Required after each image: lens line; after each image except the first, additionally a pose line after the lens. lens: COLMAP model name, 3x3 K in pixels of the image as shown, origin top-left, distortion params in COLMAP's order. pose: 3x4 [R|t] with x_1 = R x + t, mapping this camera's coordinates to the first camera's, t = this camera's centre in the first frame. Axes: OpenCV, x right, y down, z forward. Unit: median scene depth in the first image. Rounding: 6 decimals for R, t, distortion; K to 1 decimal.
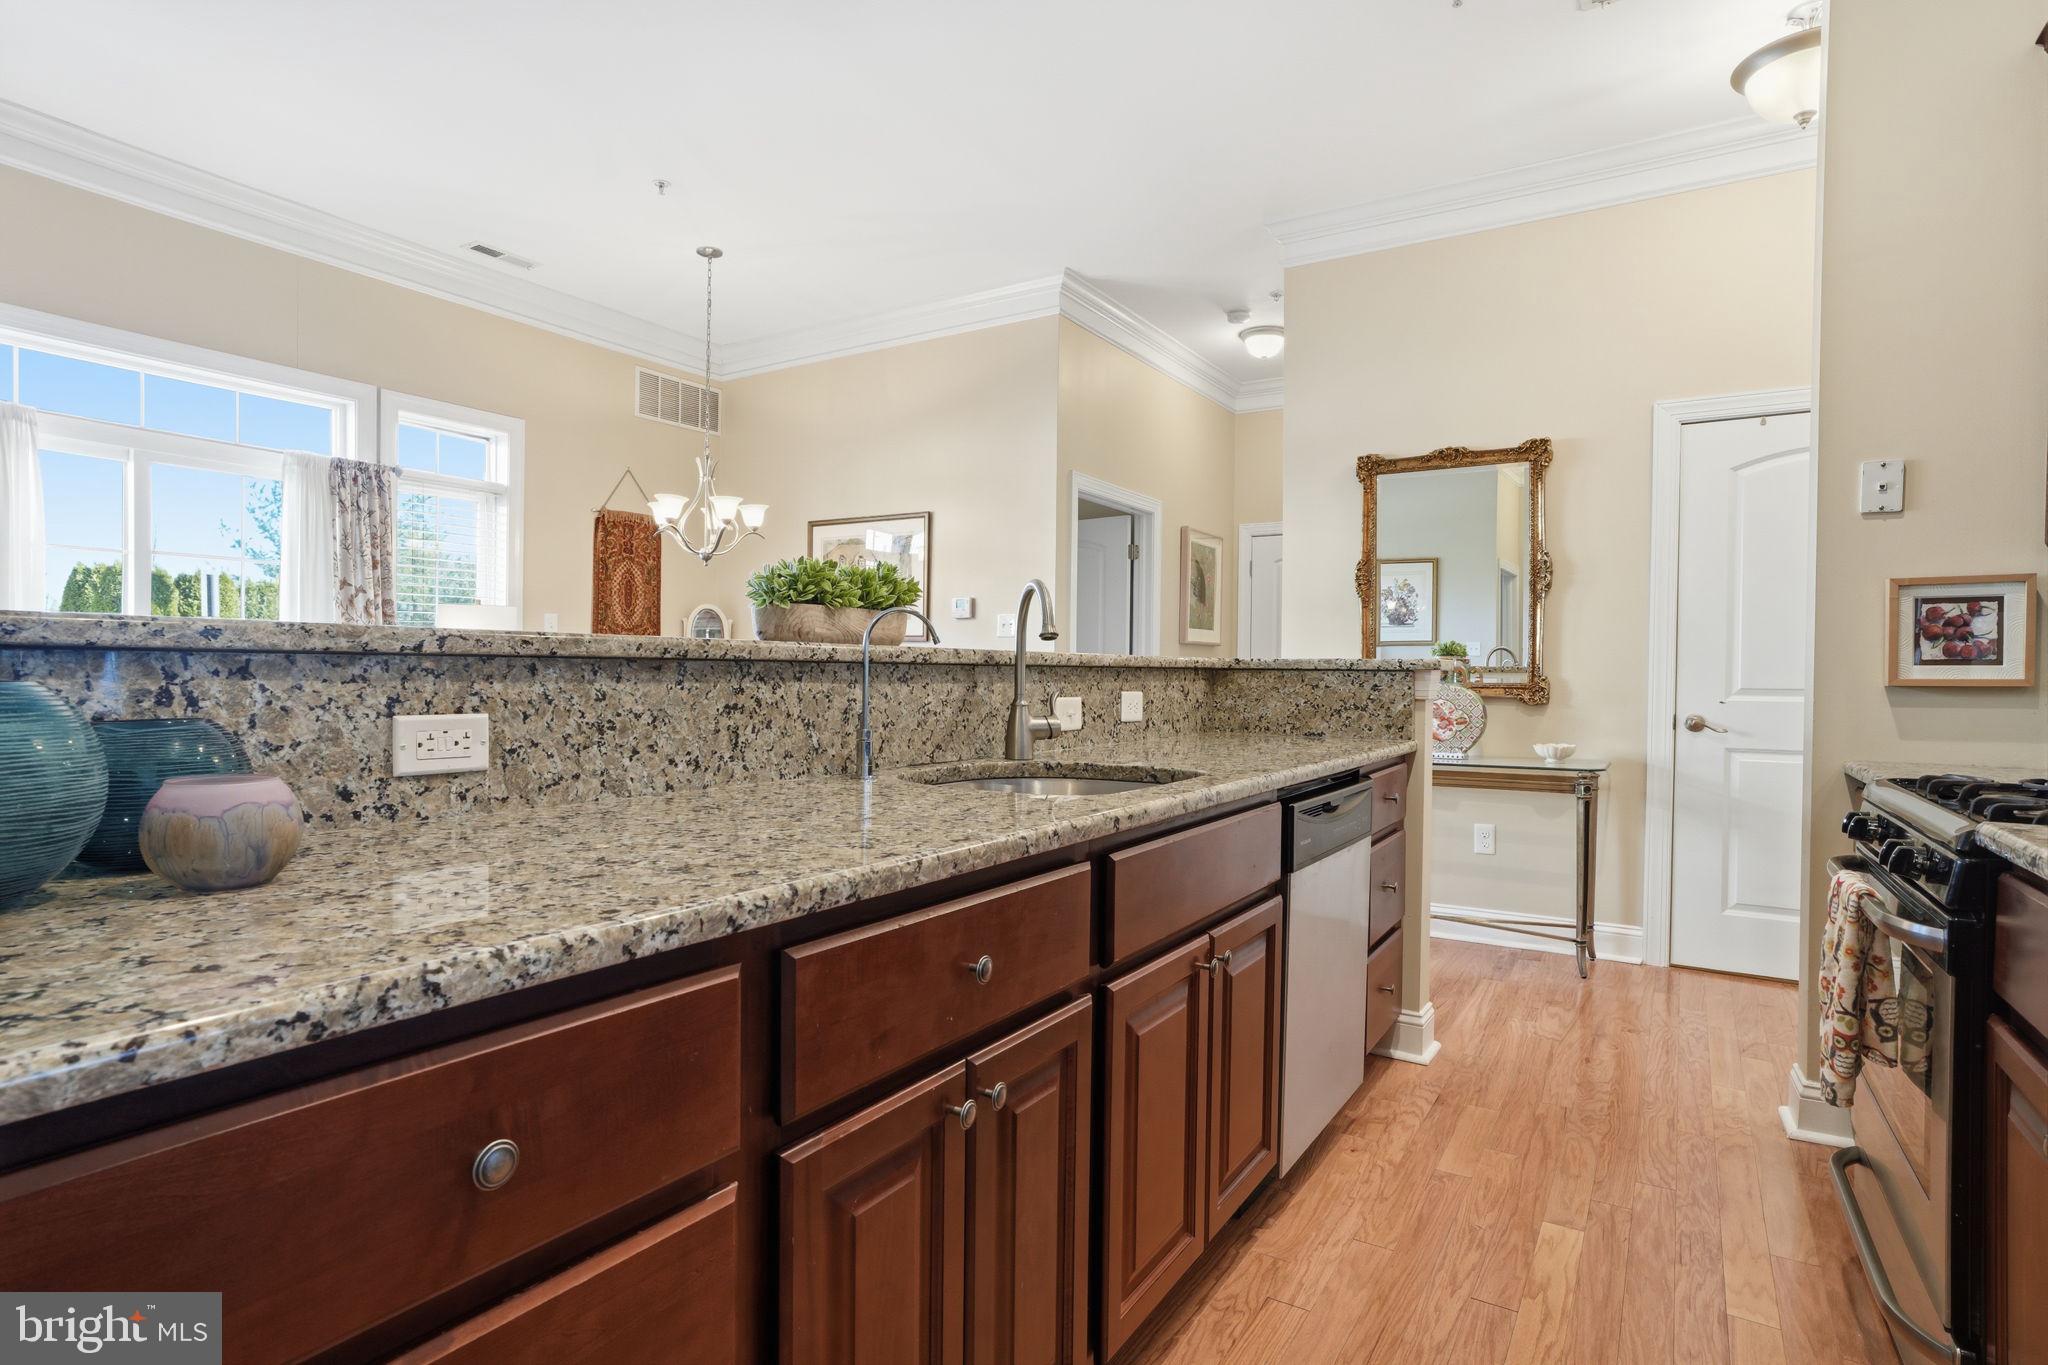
lens RADIAL K [[1049.2, 0, 1021.1], [0, 1049.2, 690.1], [0, 0, 1]] dist [-0.044716, 0.028812]
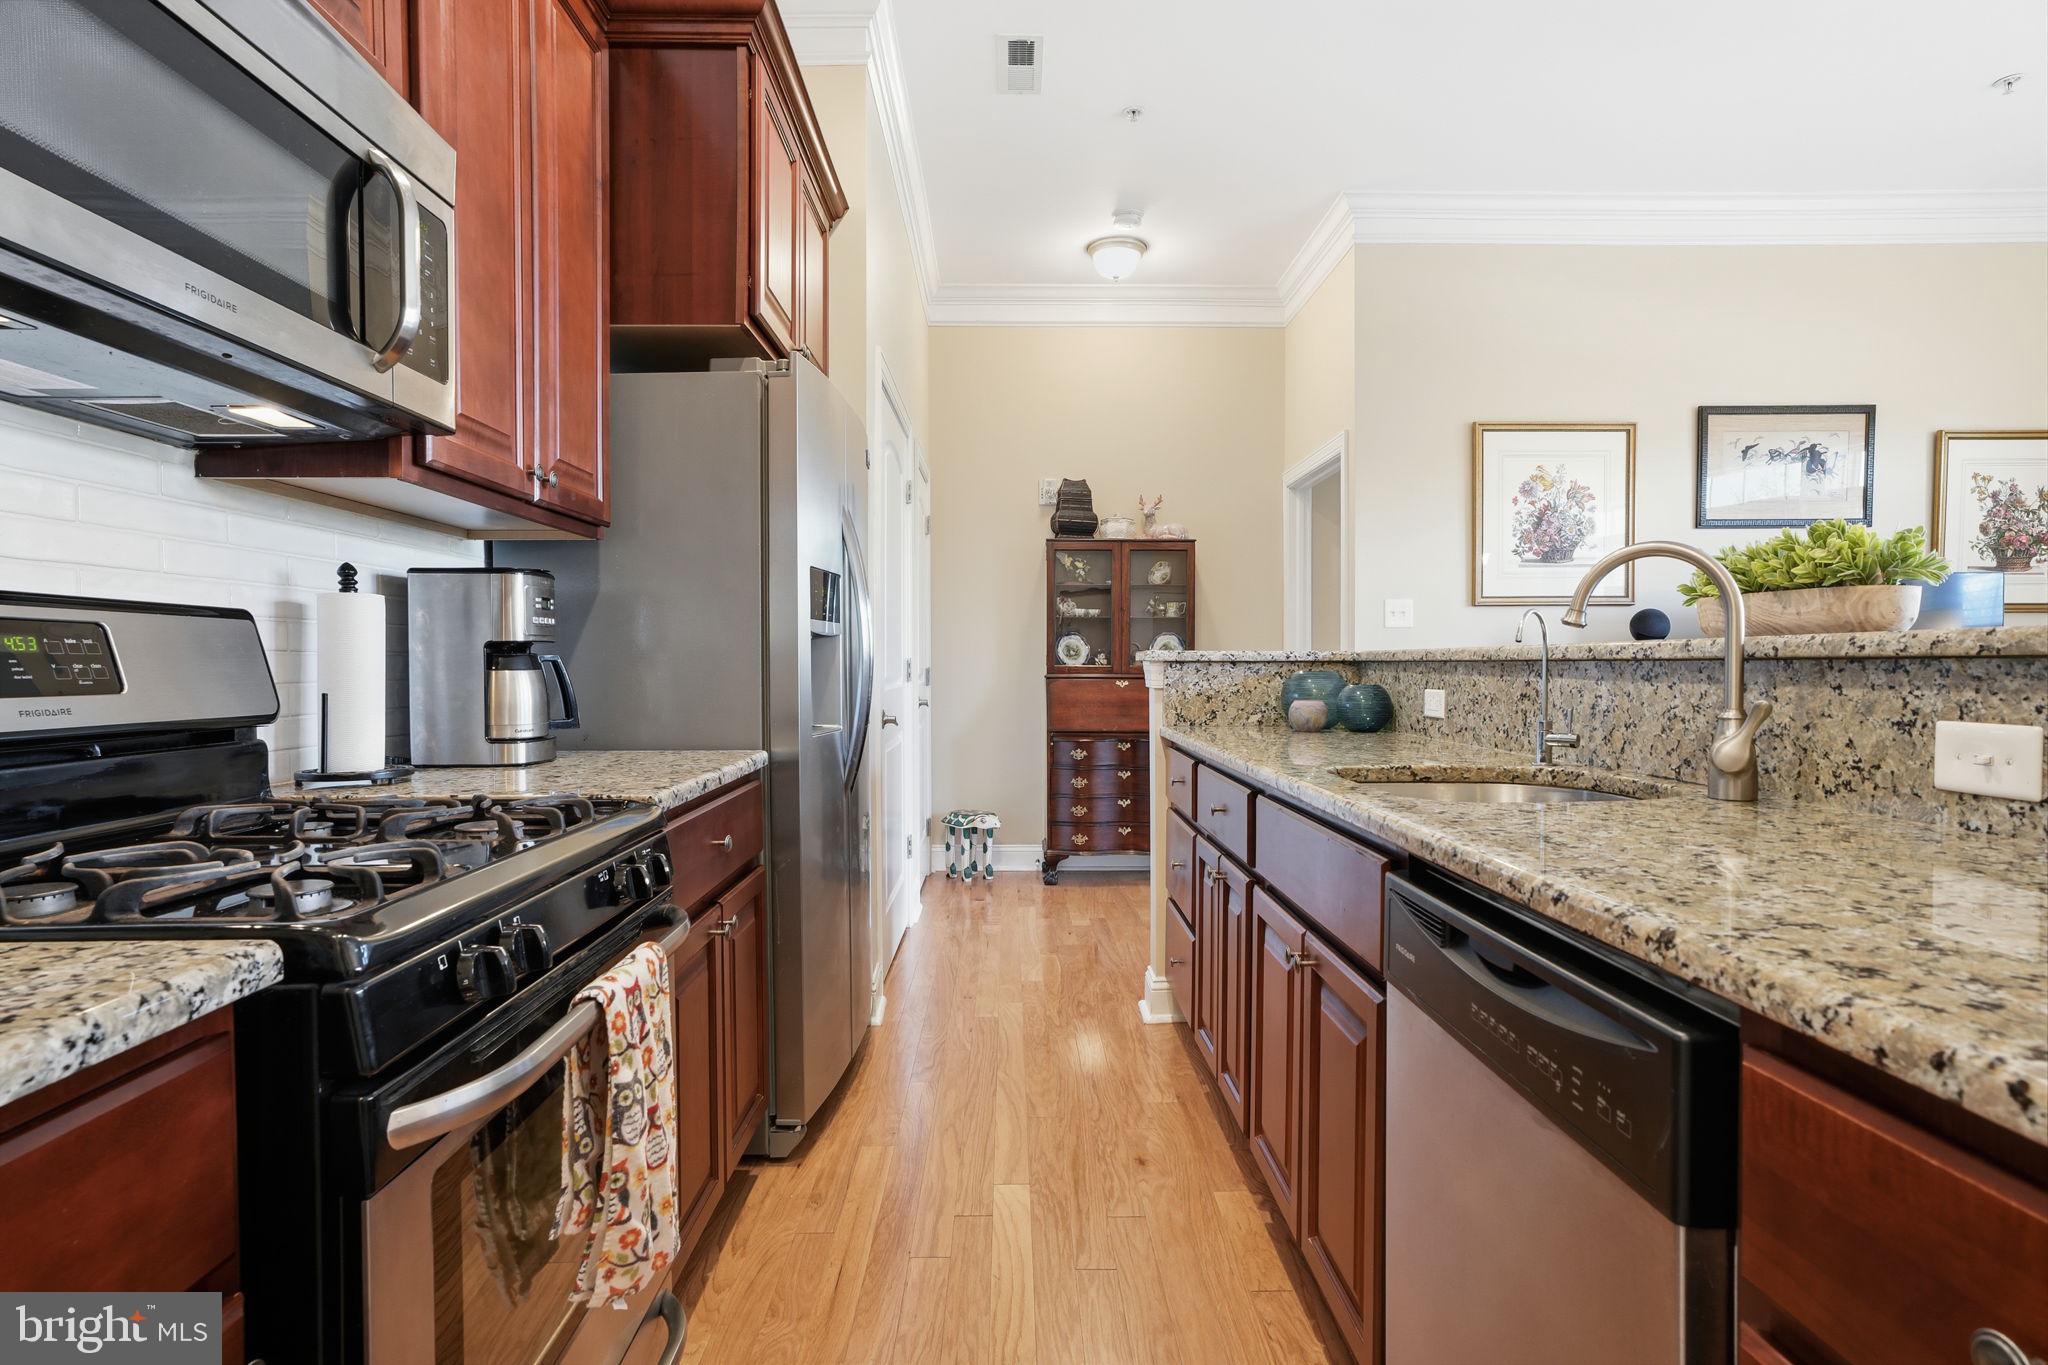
lens RADIAL K [[1049.2, 0, 1021.1], [0, 1049.2, 690.1], [0, 0, 1]] dist [-0.044716, 0.028812]
pose [[-0.838263, 0.001183, -0.545266, 0.827937], [-0.020288, 0.999238, 0.033358, -0.018359], [0.544889, 0.039025, -0.837599, 1.464569]]
